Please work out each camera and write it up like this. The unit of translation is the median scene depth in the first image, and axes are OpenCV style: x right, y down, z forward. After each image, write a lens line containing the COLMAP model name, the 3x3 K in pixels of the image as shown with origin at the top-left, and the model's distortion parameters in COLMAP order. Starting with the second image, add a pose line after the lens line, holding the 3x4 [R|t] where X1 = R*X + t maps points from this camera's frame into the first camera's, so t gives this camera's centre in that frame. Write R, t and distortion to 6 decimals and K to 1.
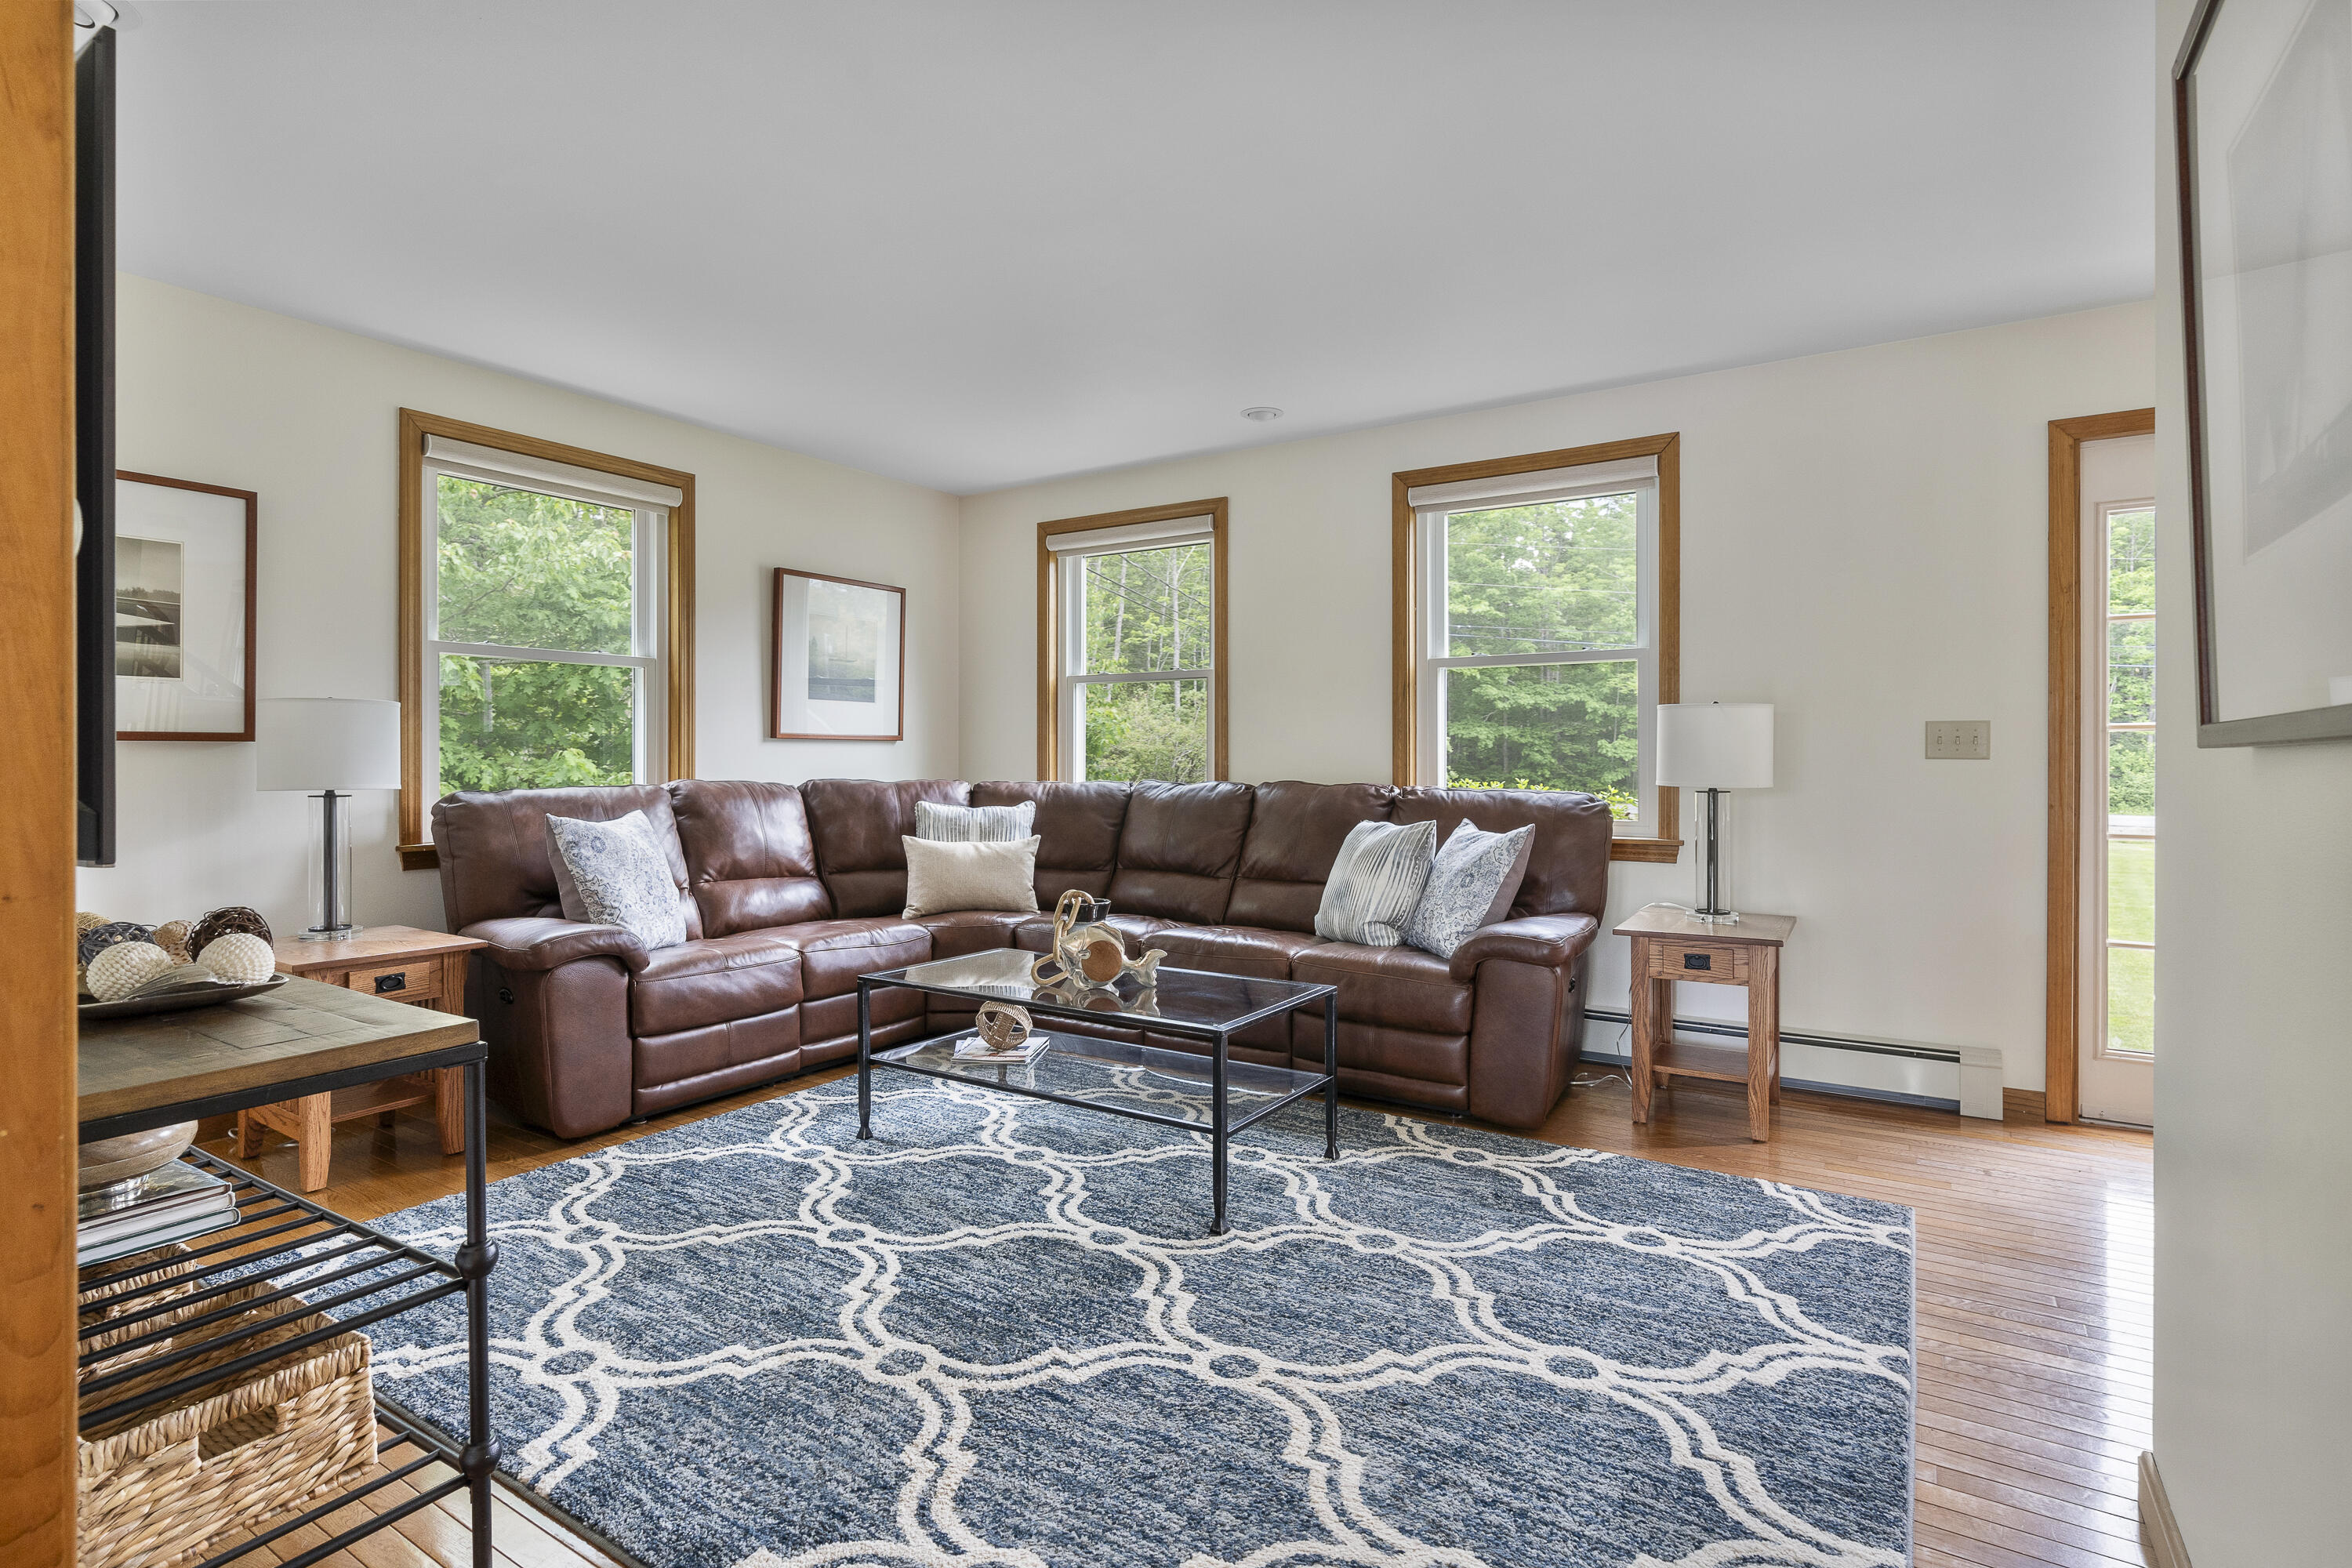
lens RADIAL K [[1126.9, 0, 1158.3], [0, 1126.9, 748.9], [0, 0, 1]] dist [-0.008626, 0.001834]
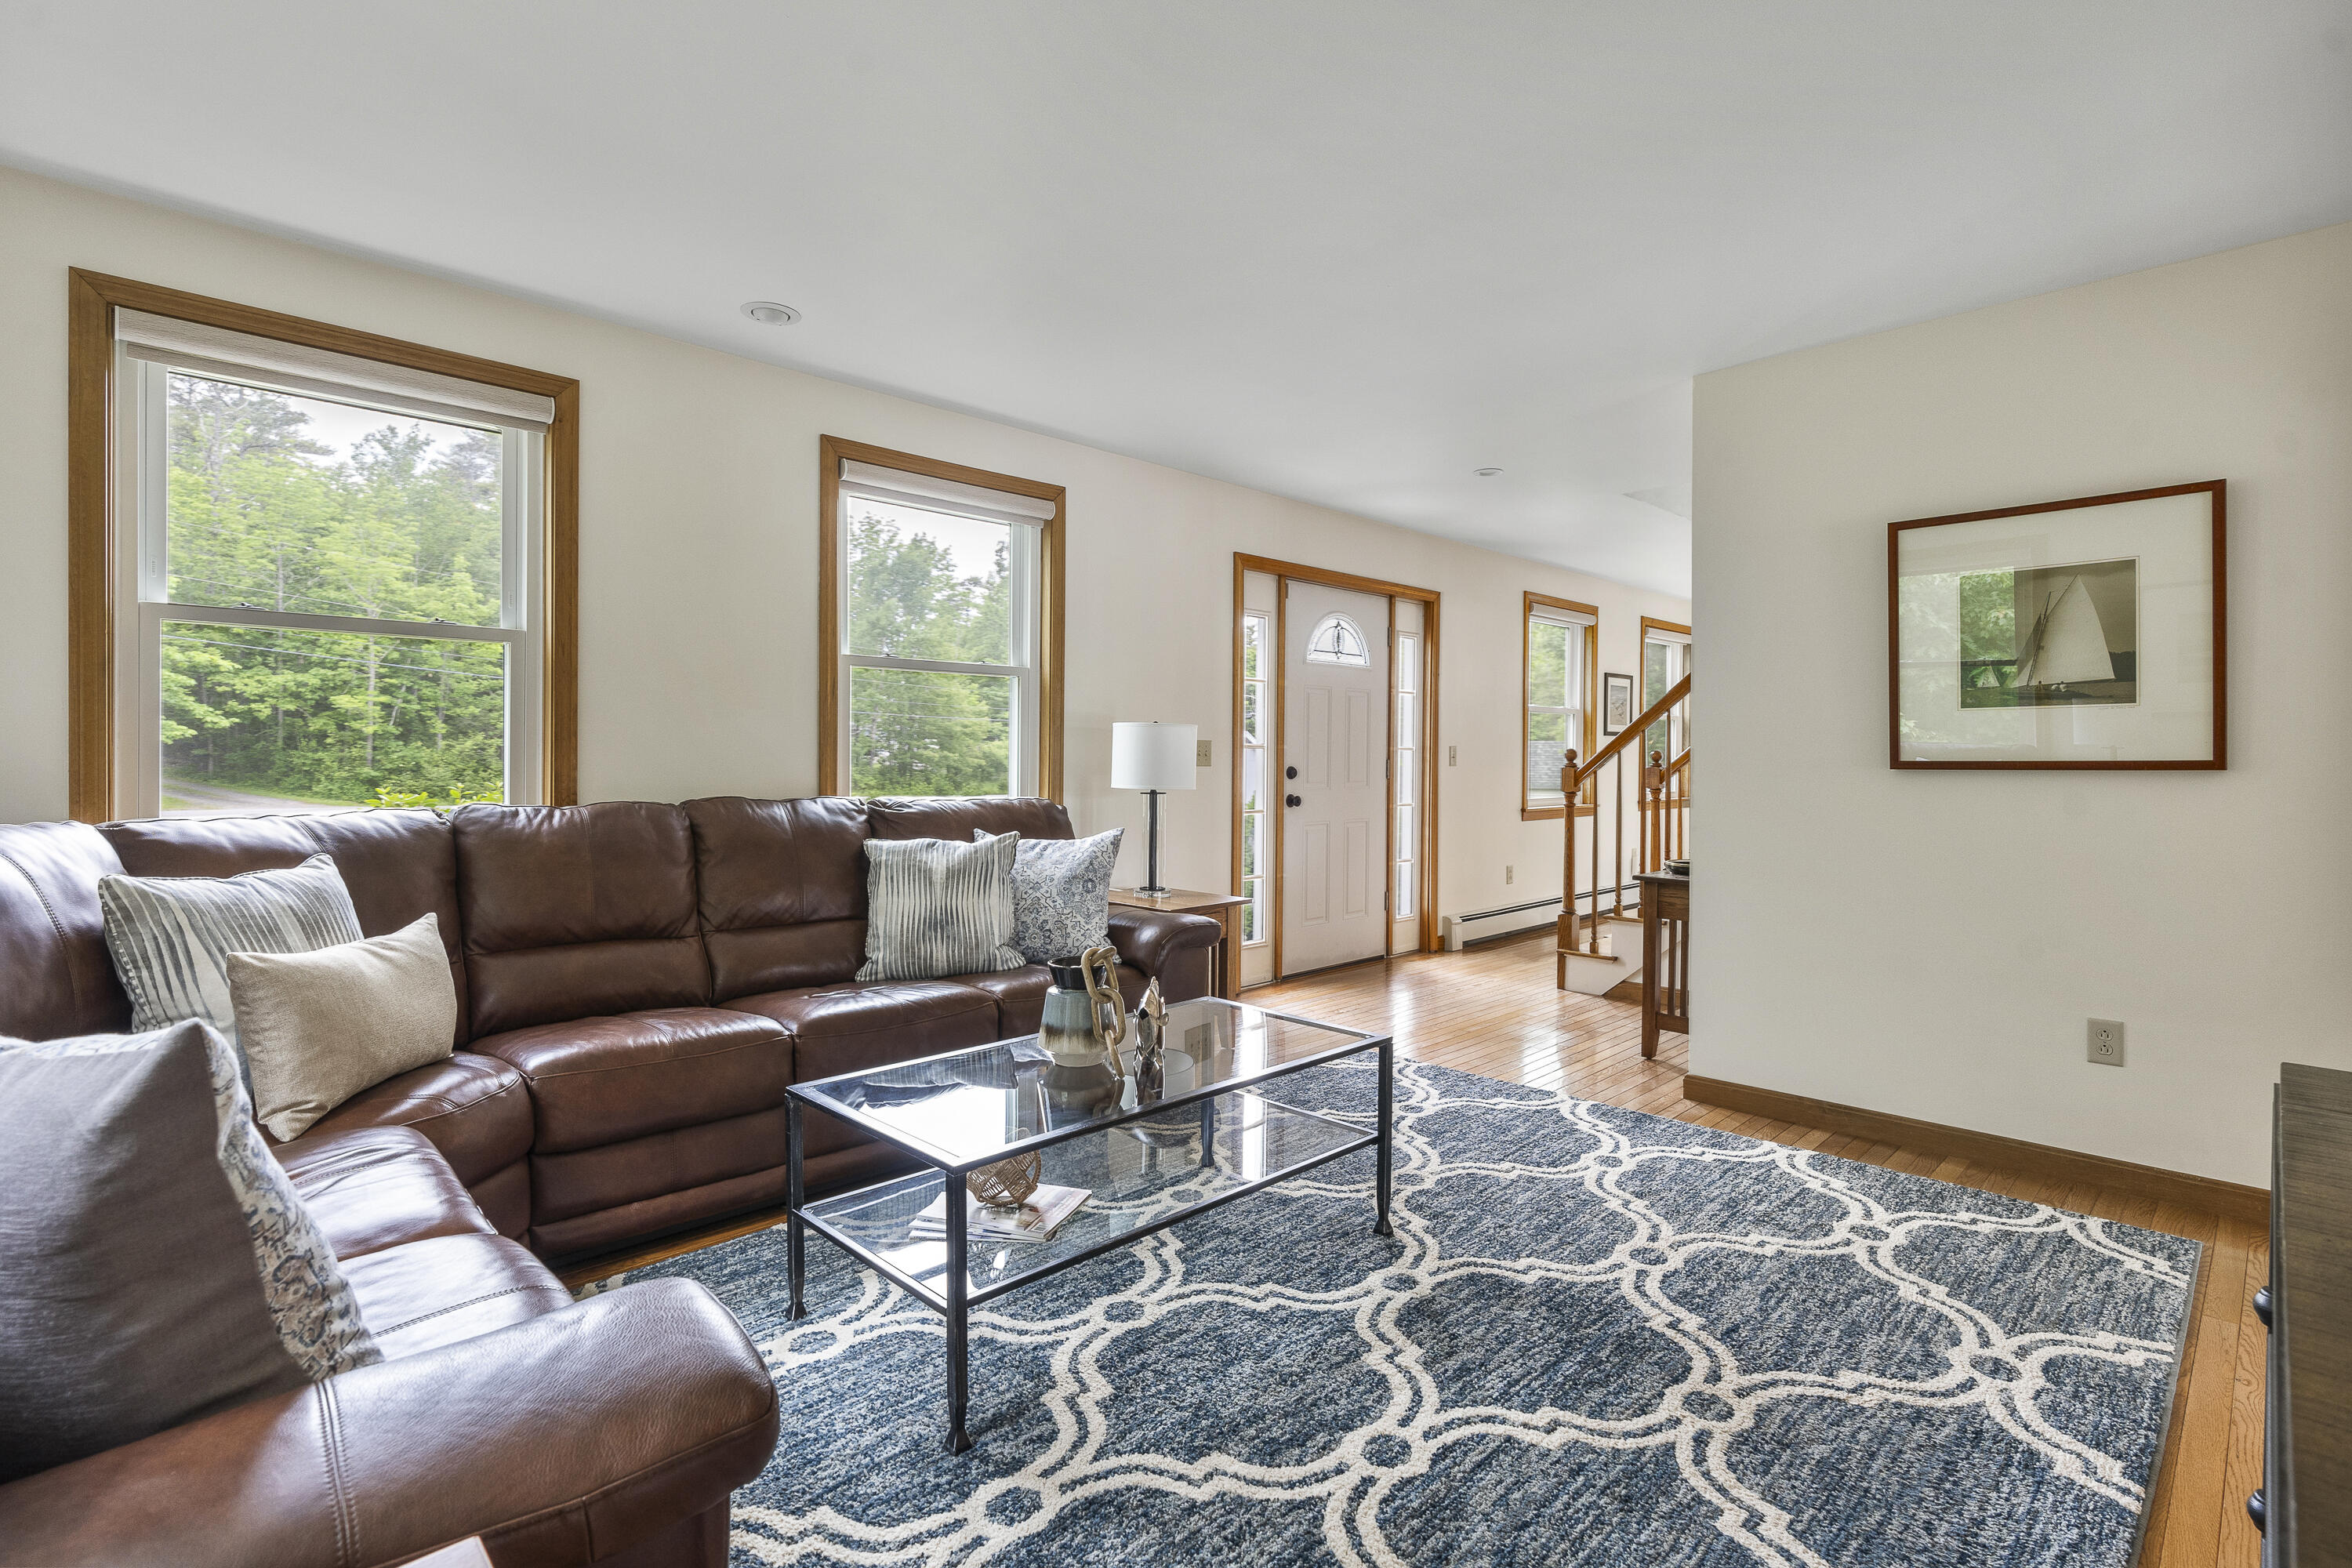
lens RADIAL K [[1126.9, 0, 1143.9], [0, 1126.9, 760.0], [0, 0, 1]] dist [-0.008626, 0.001834]
pose [[0.220182, -0.002443, 0.975456, -1.034198], [-0.012626, 0.999906, 0.005354, -0.007551], [-0.975377, -0.013495, 0.220130, 1.027808]]
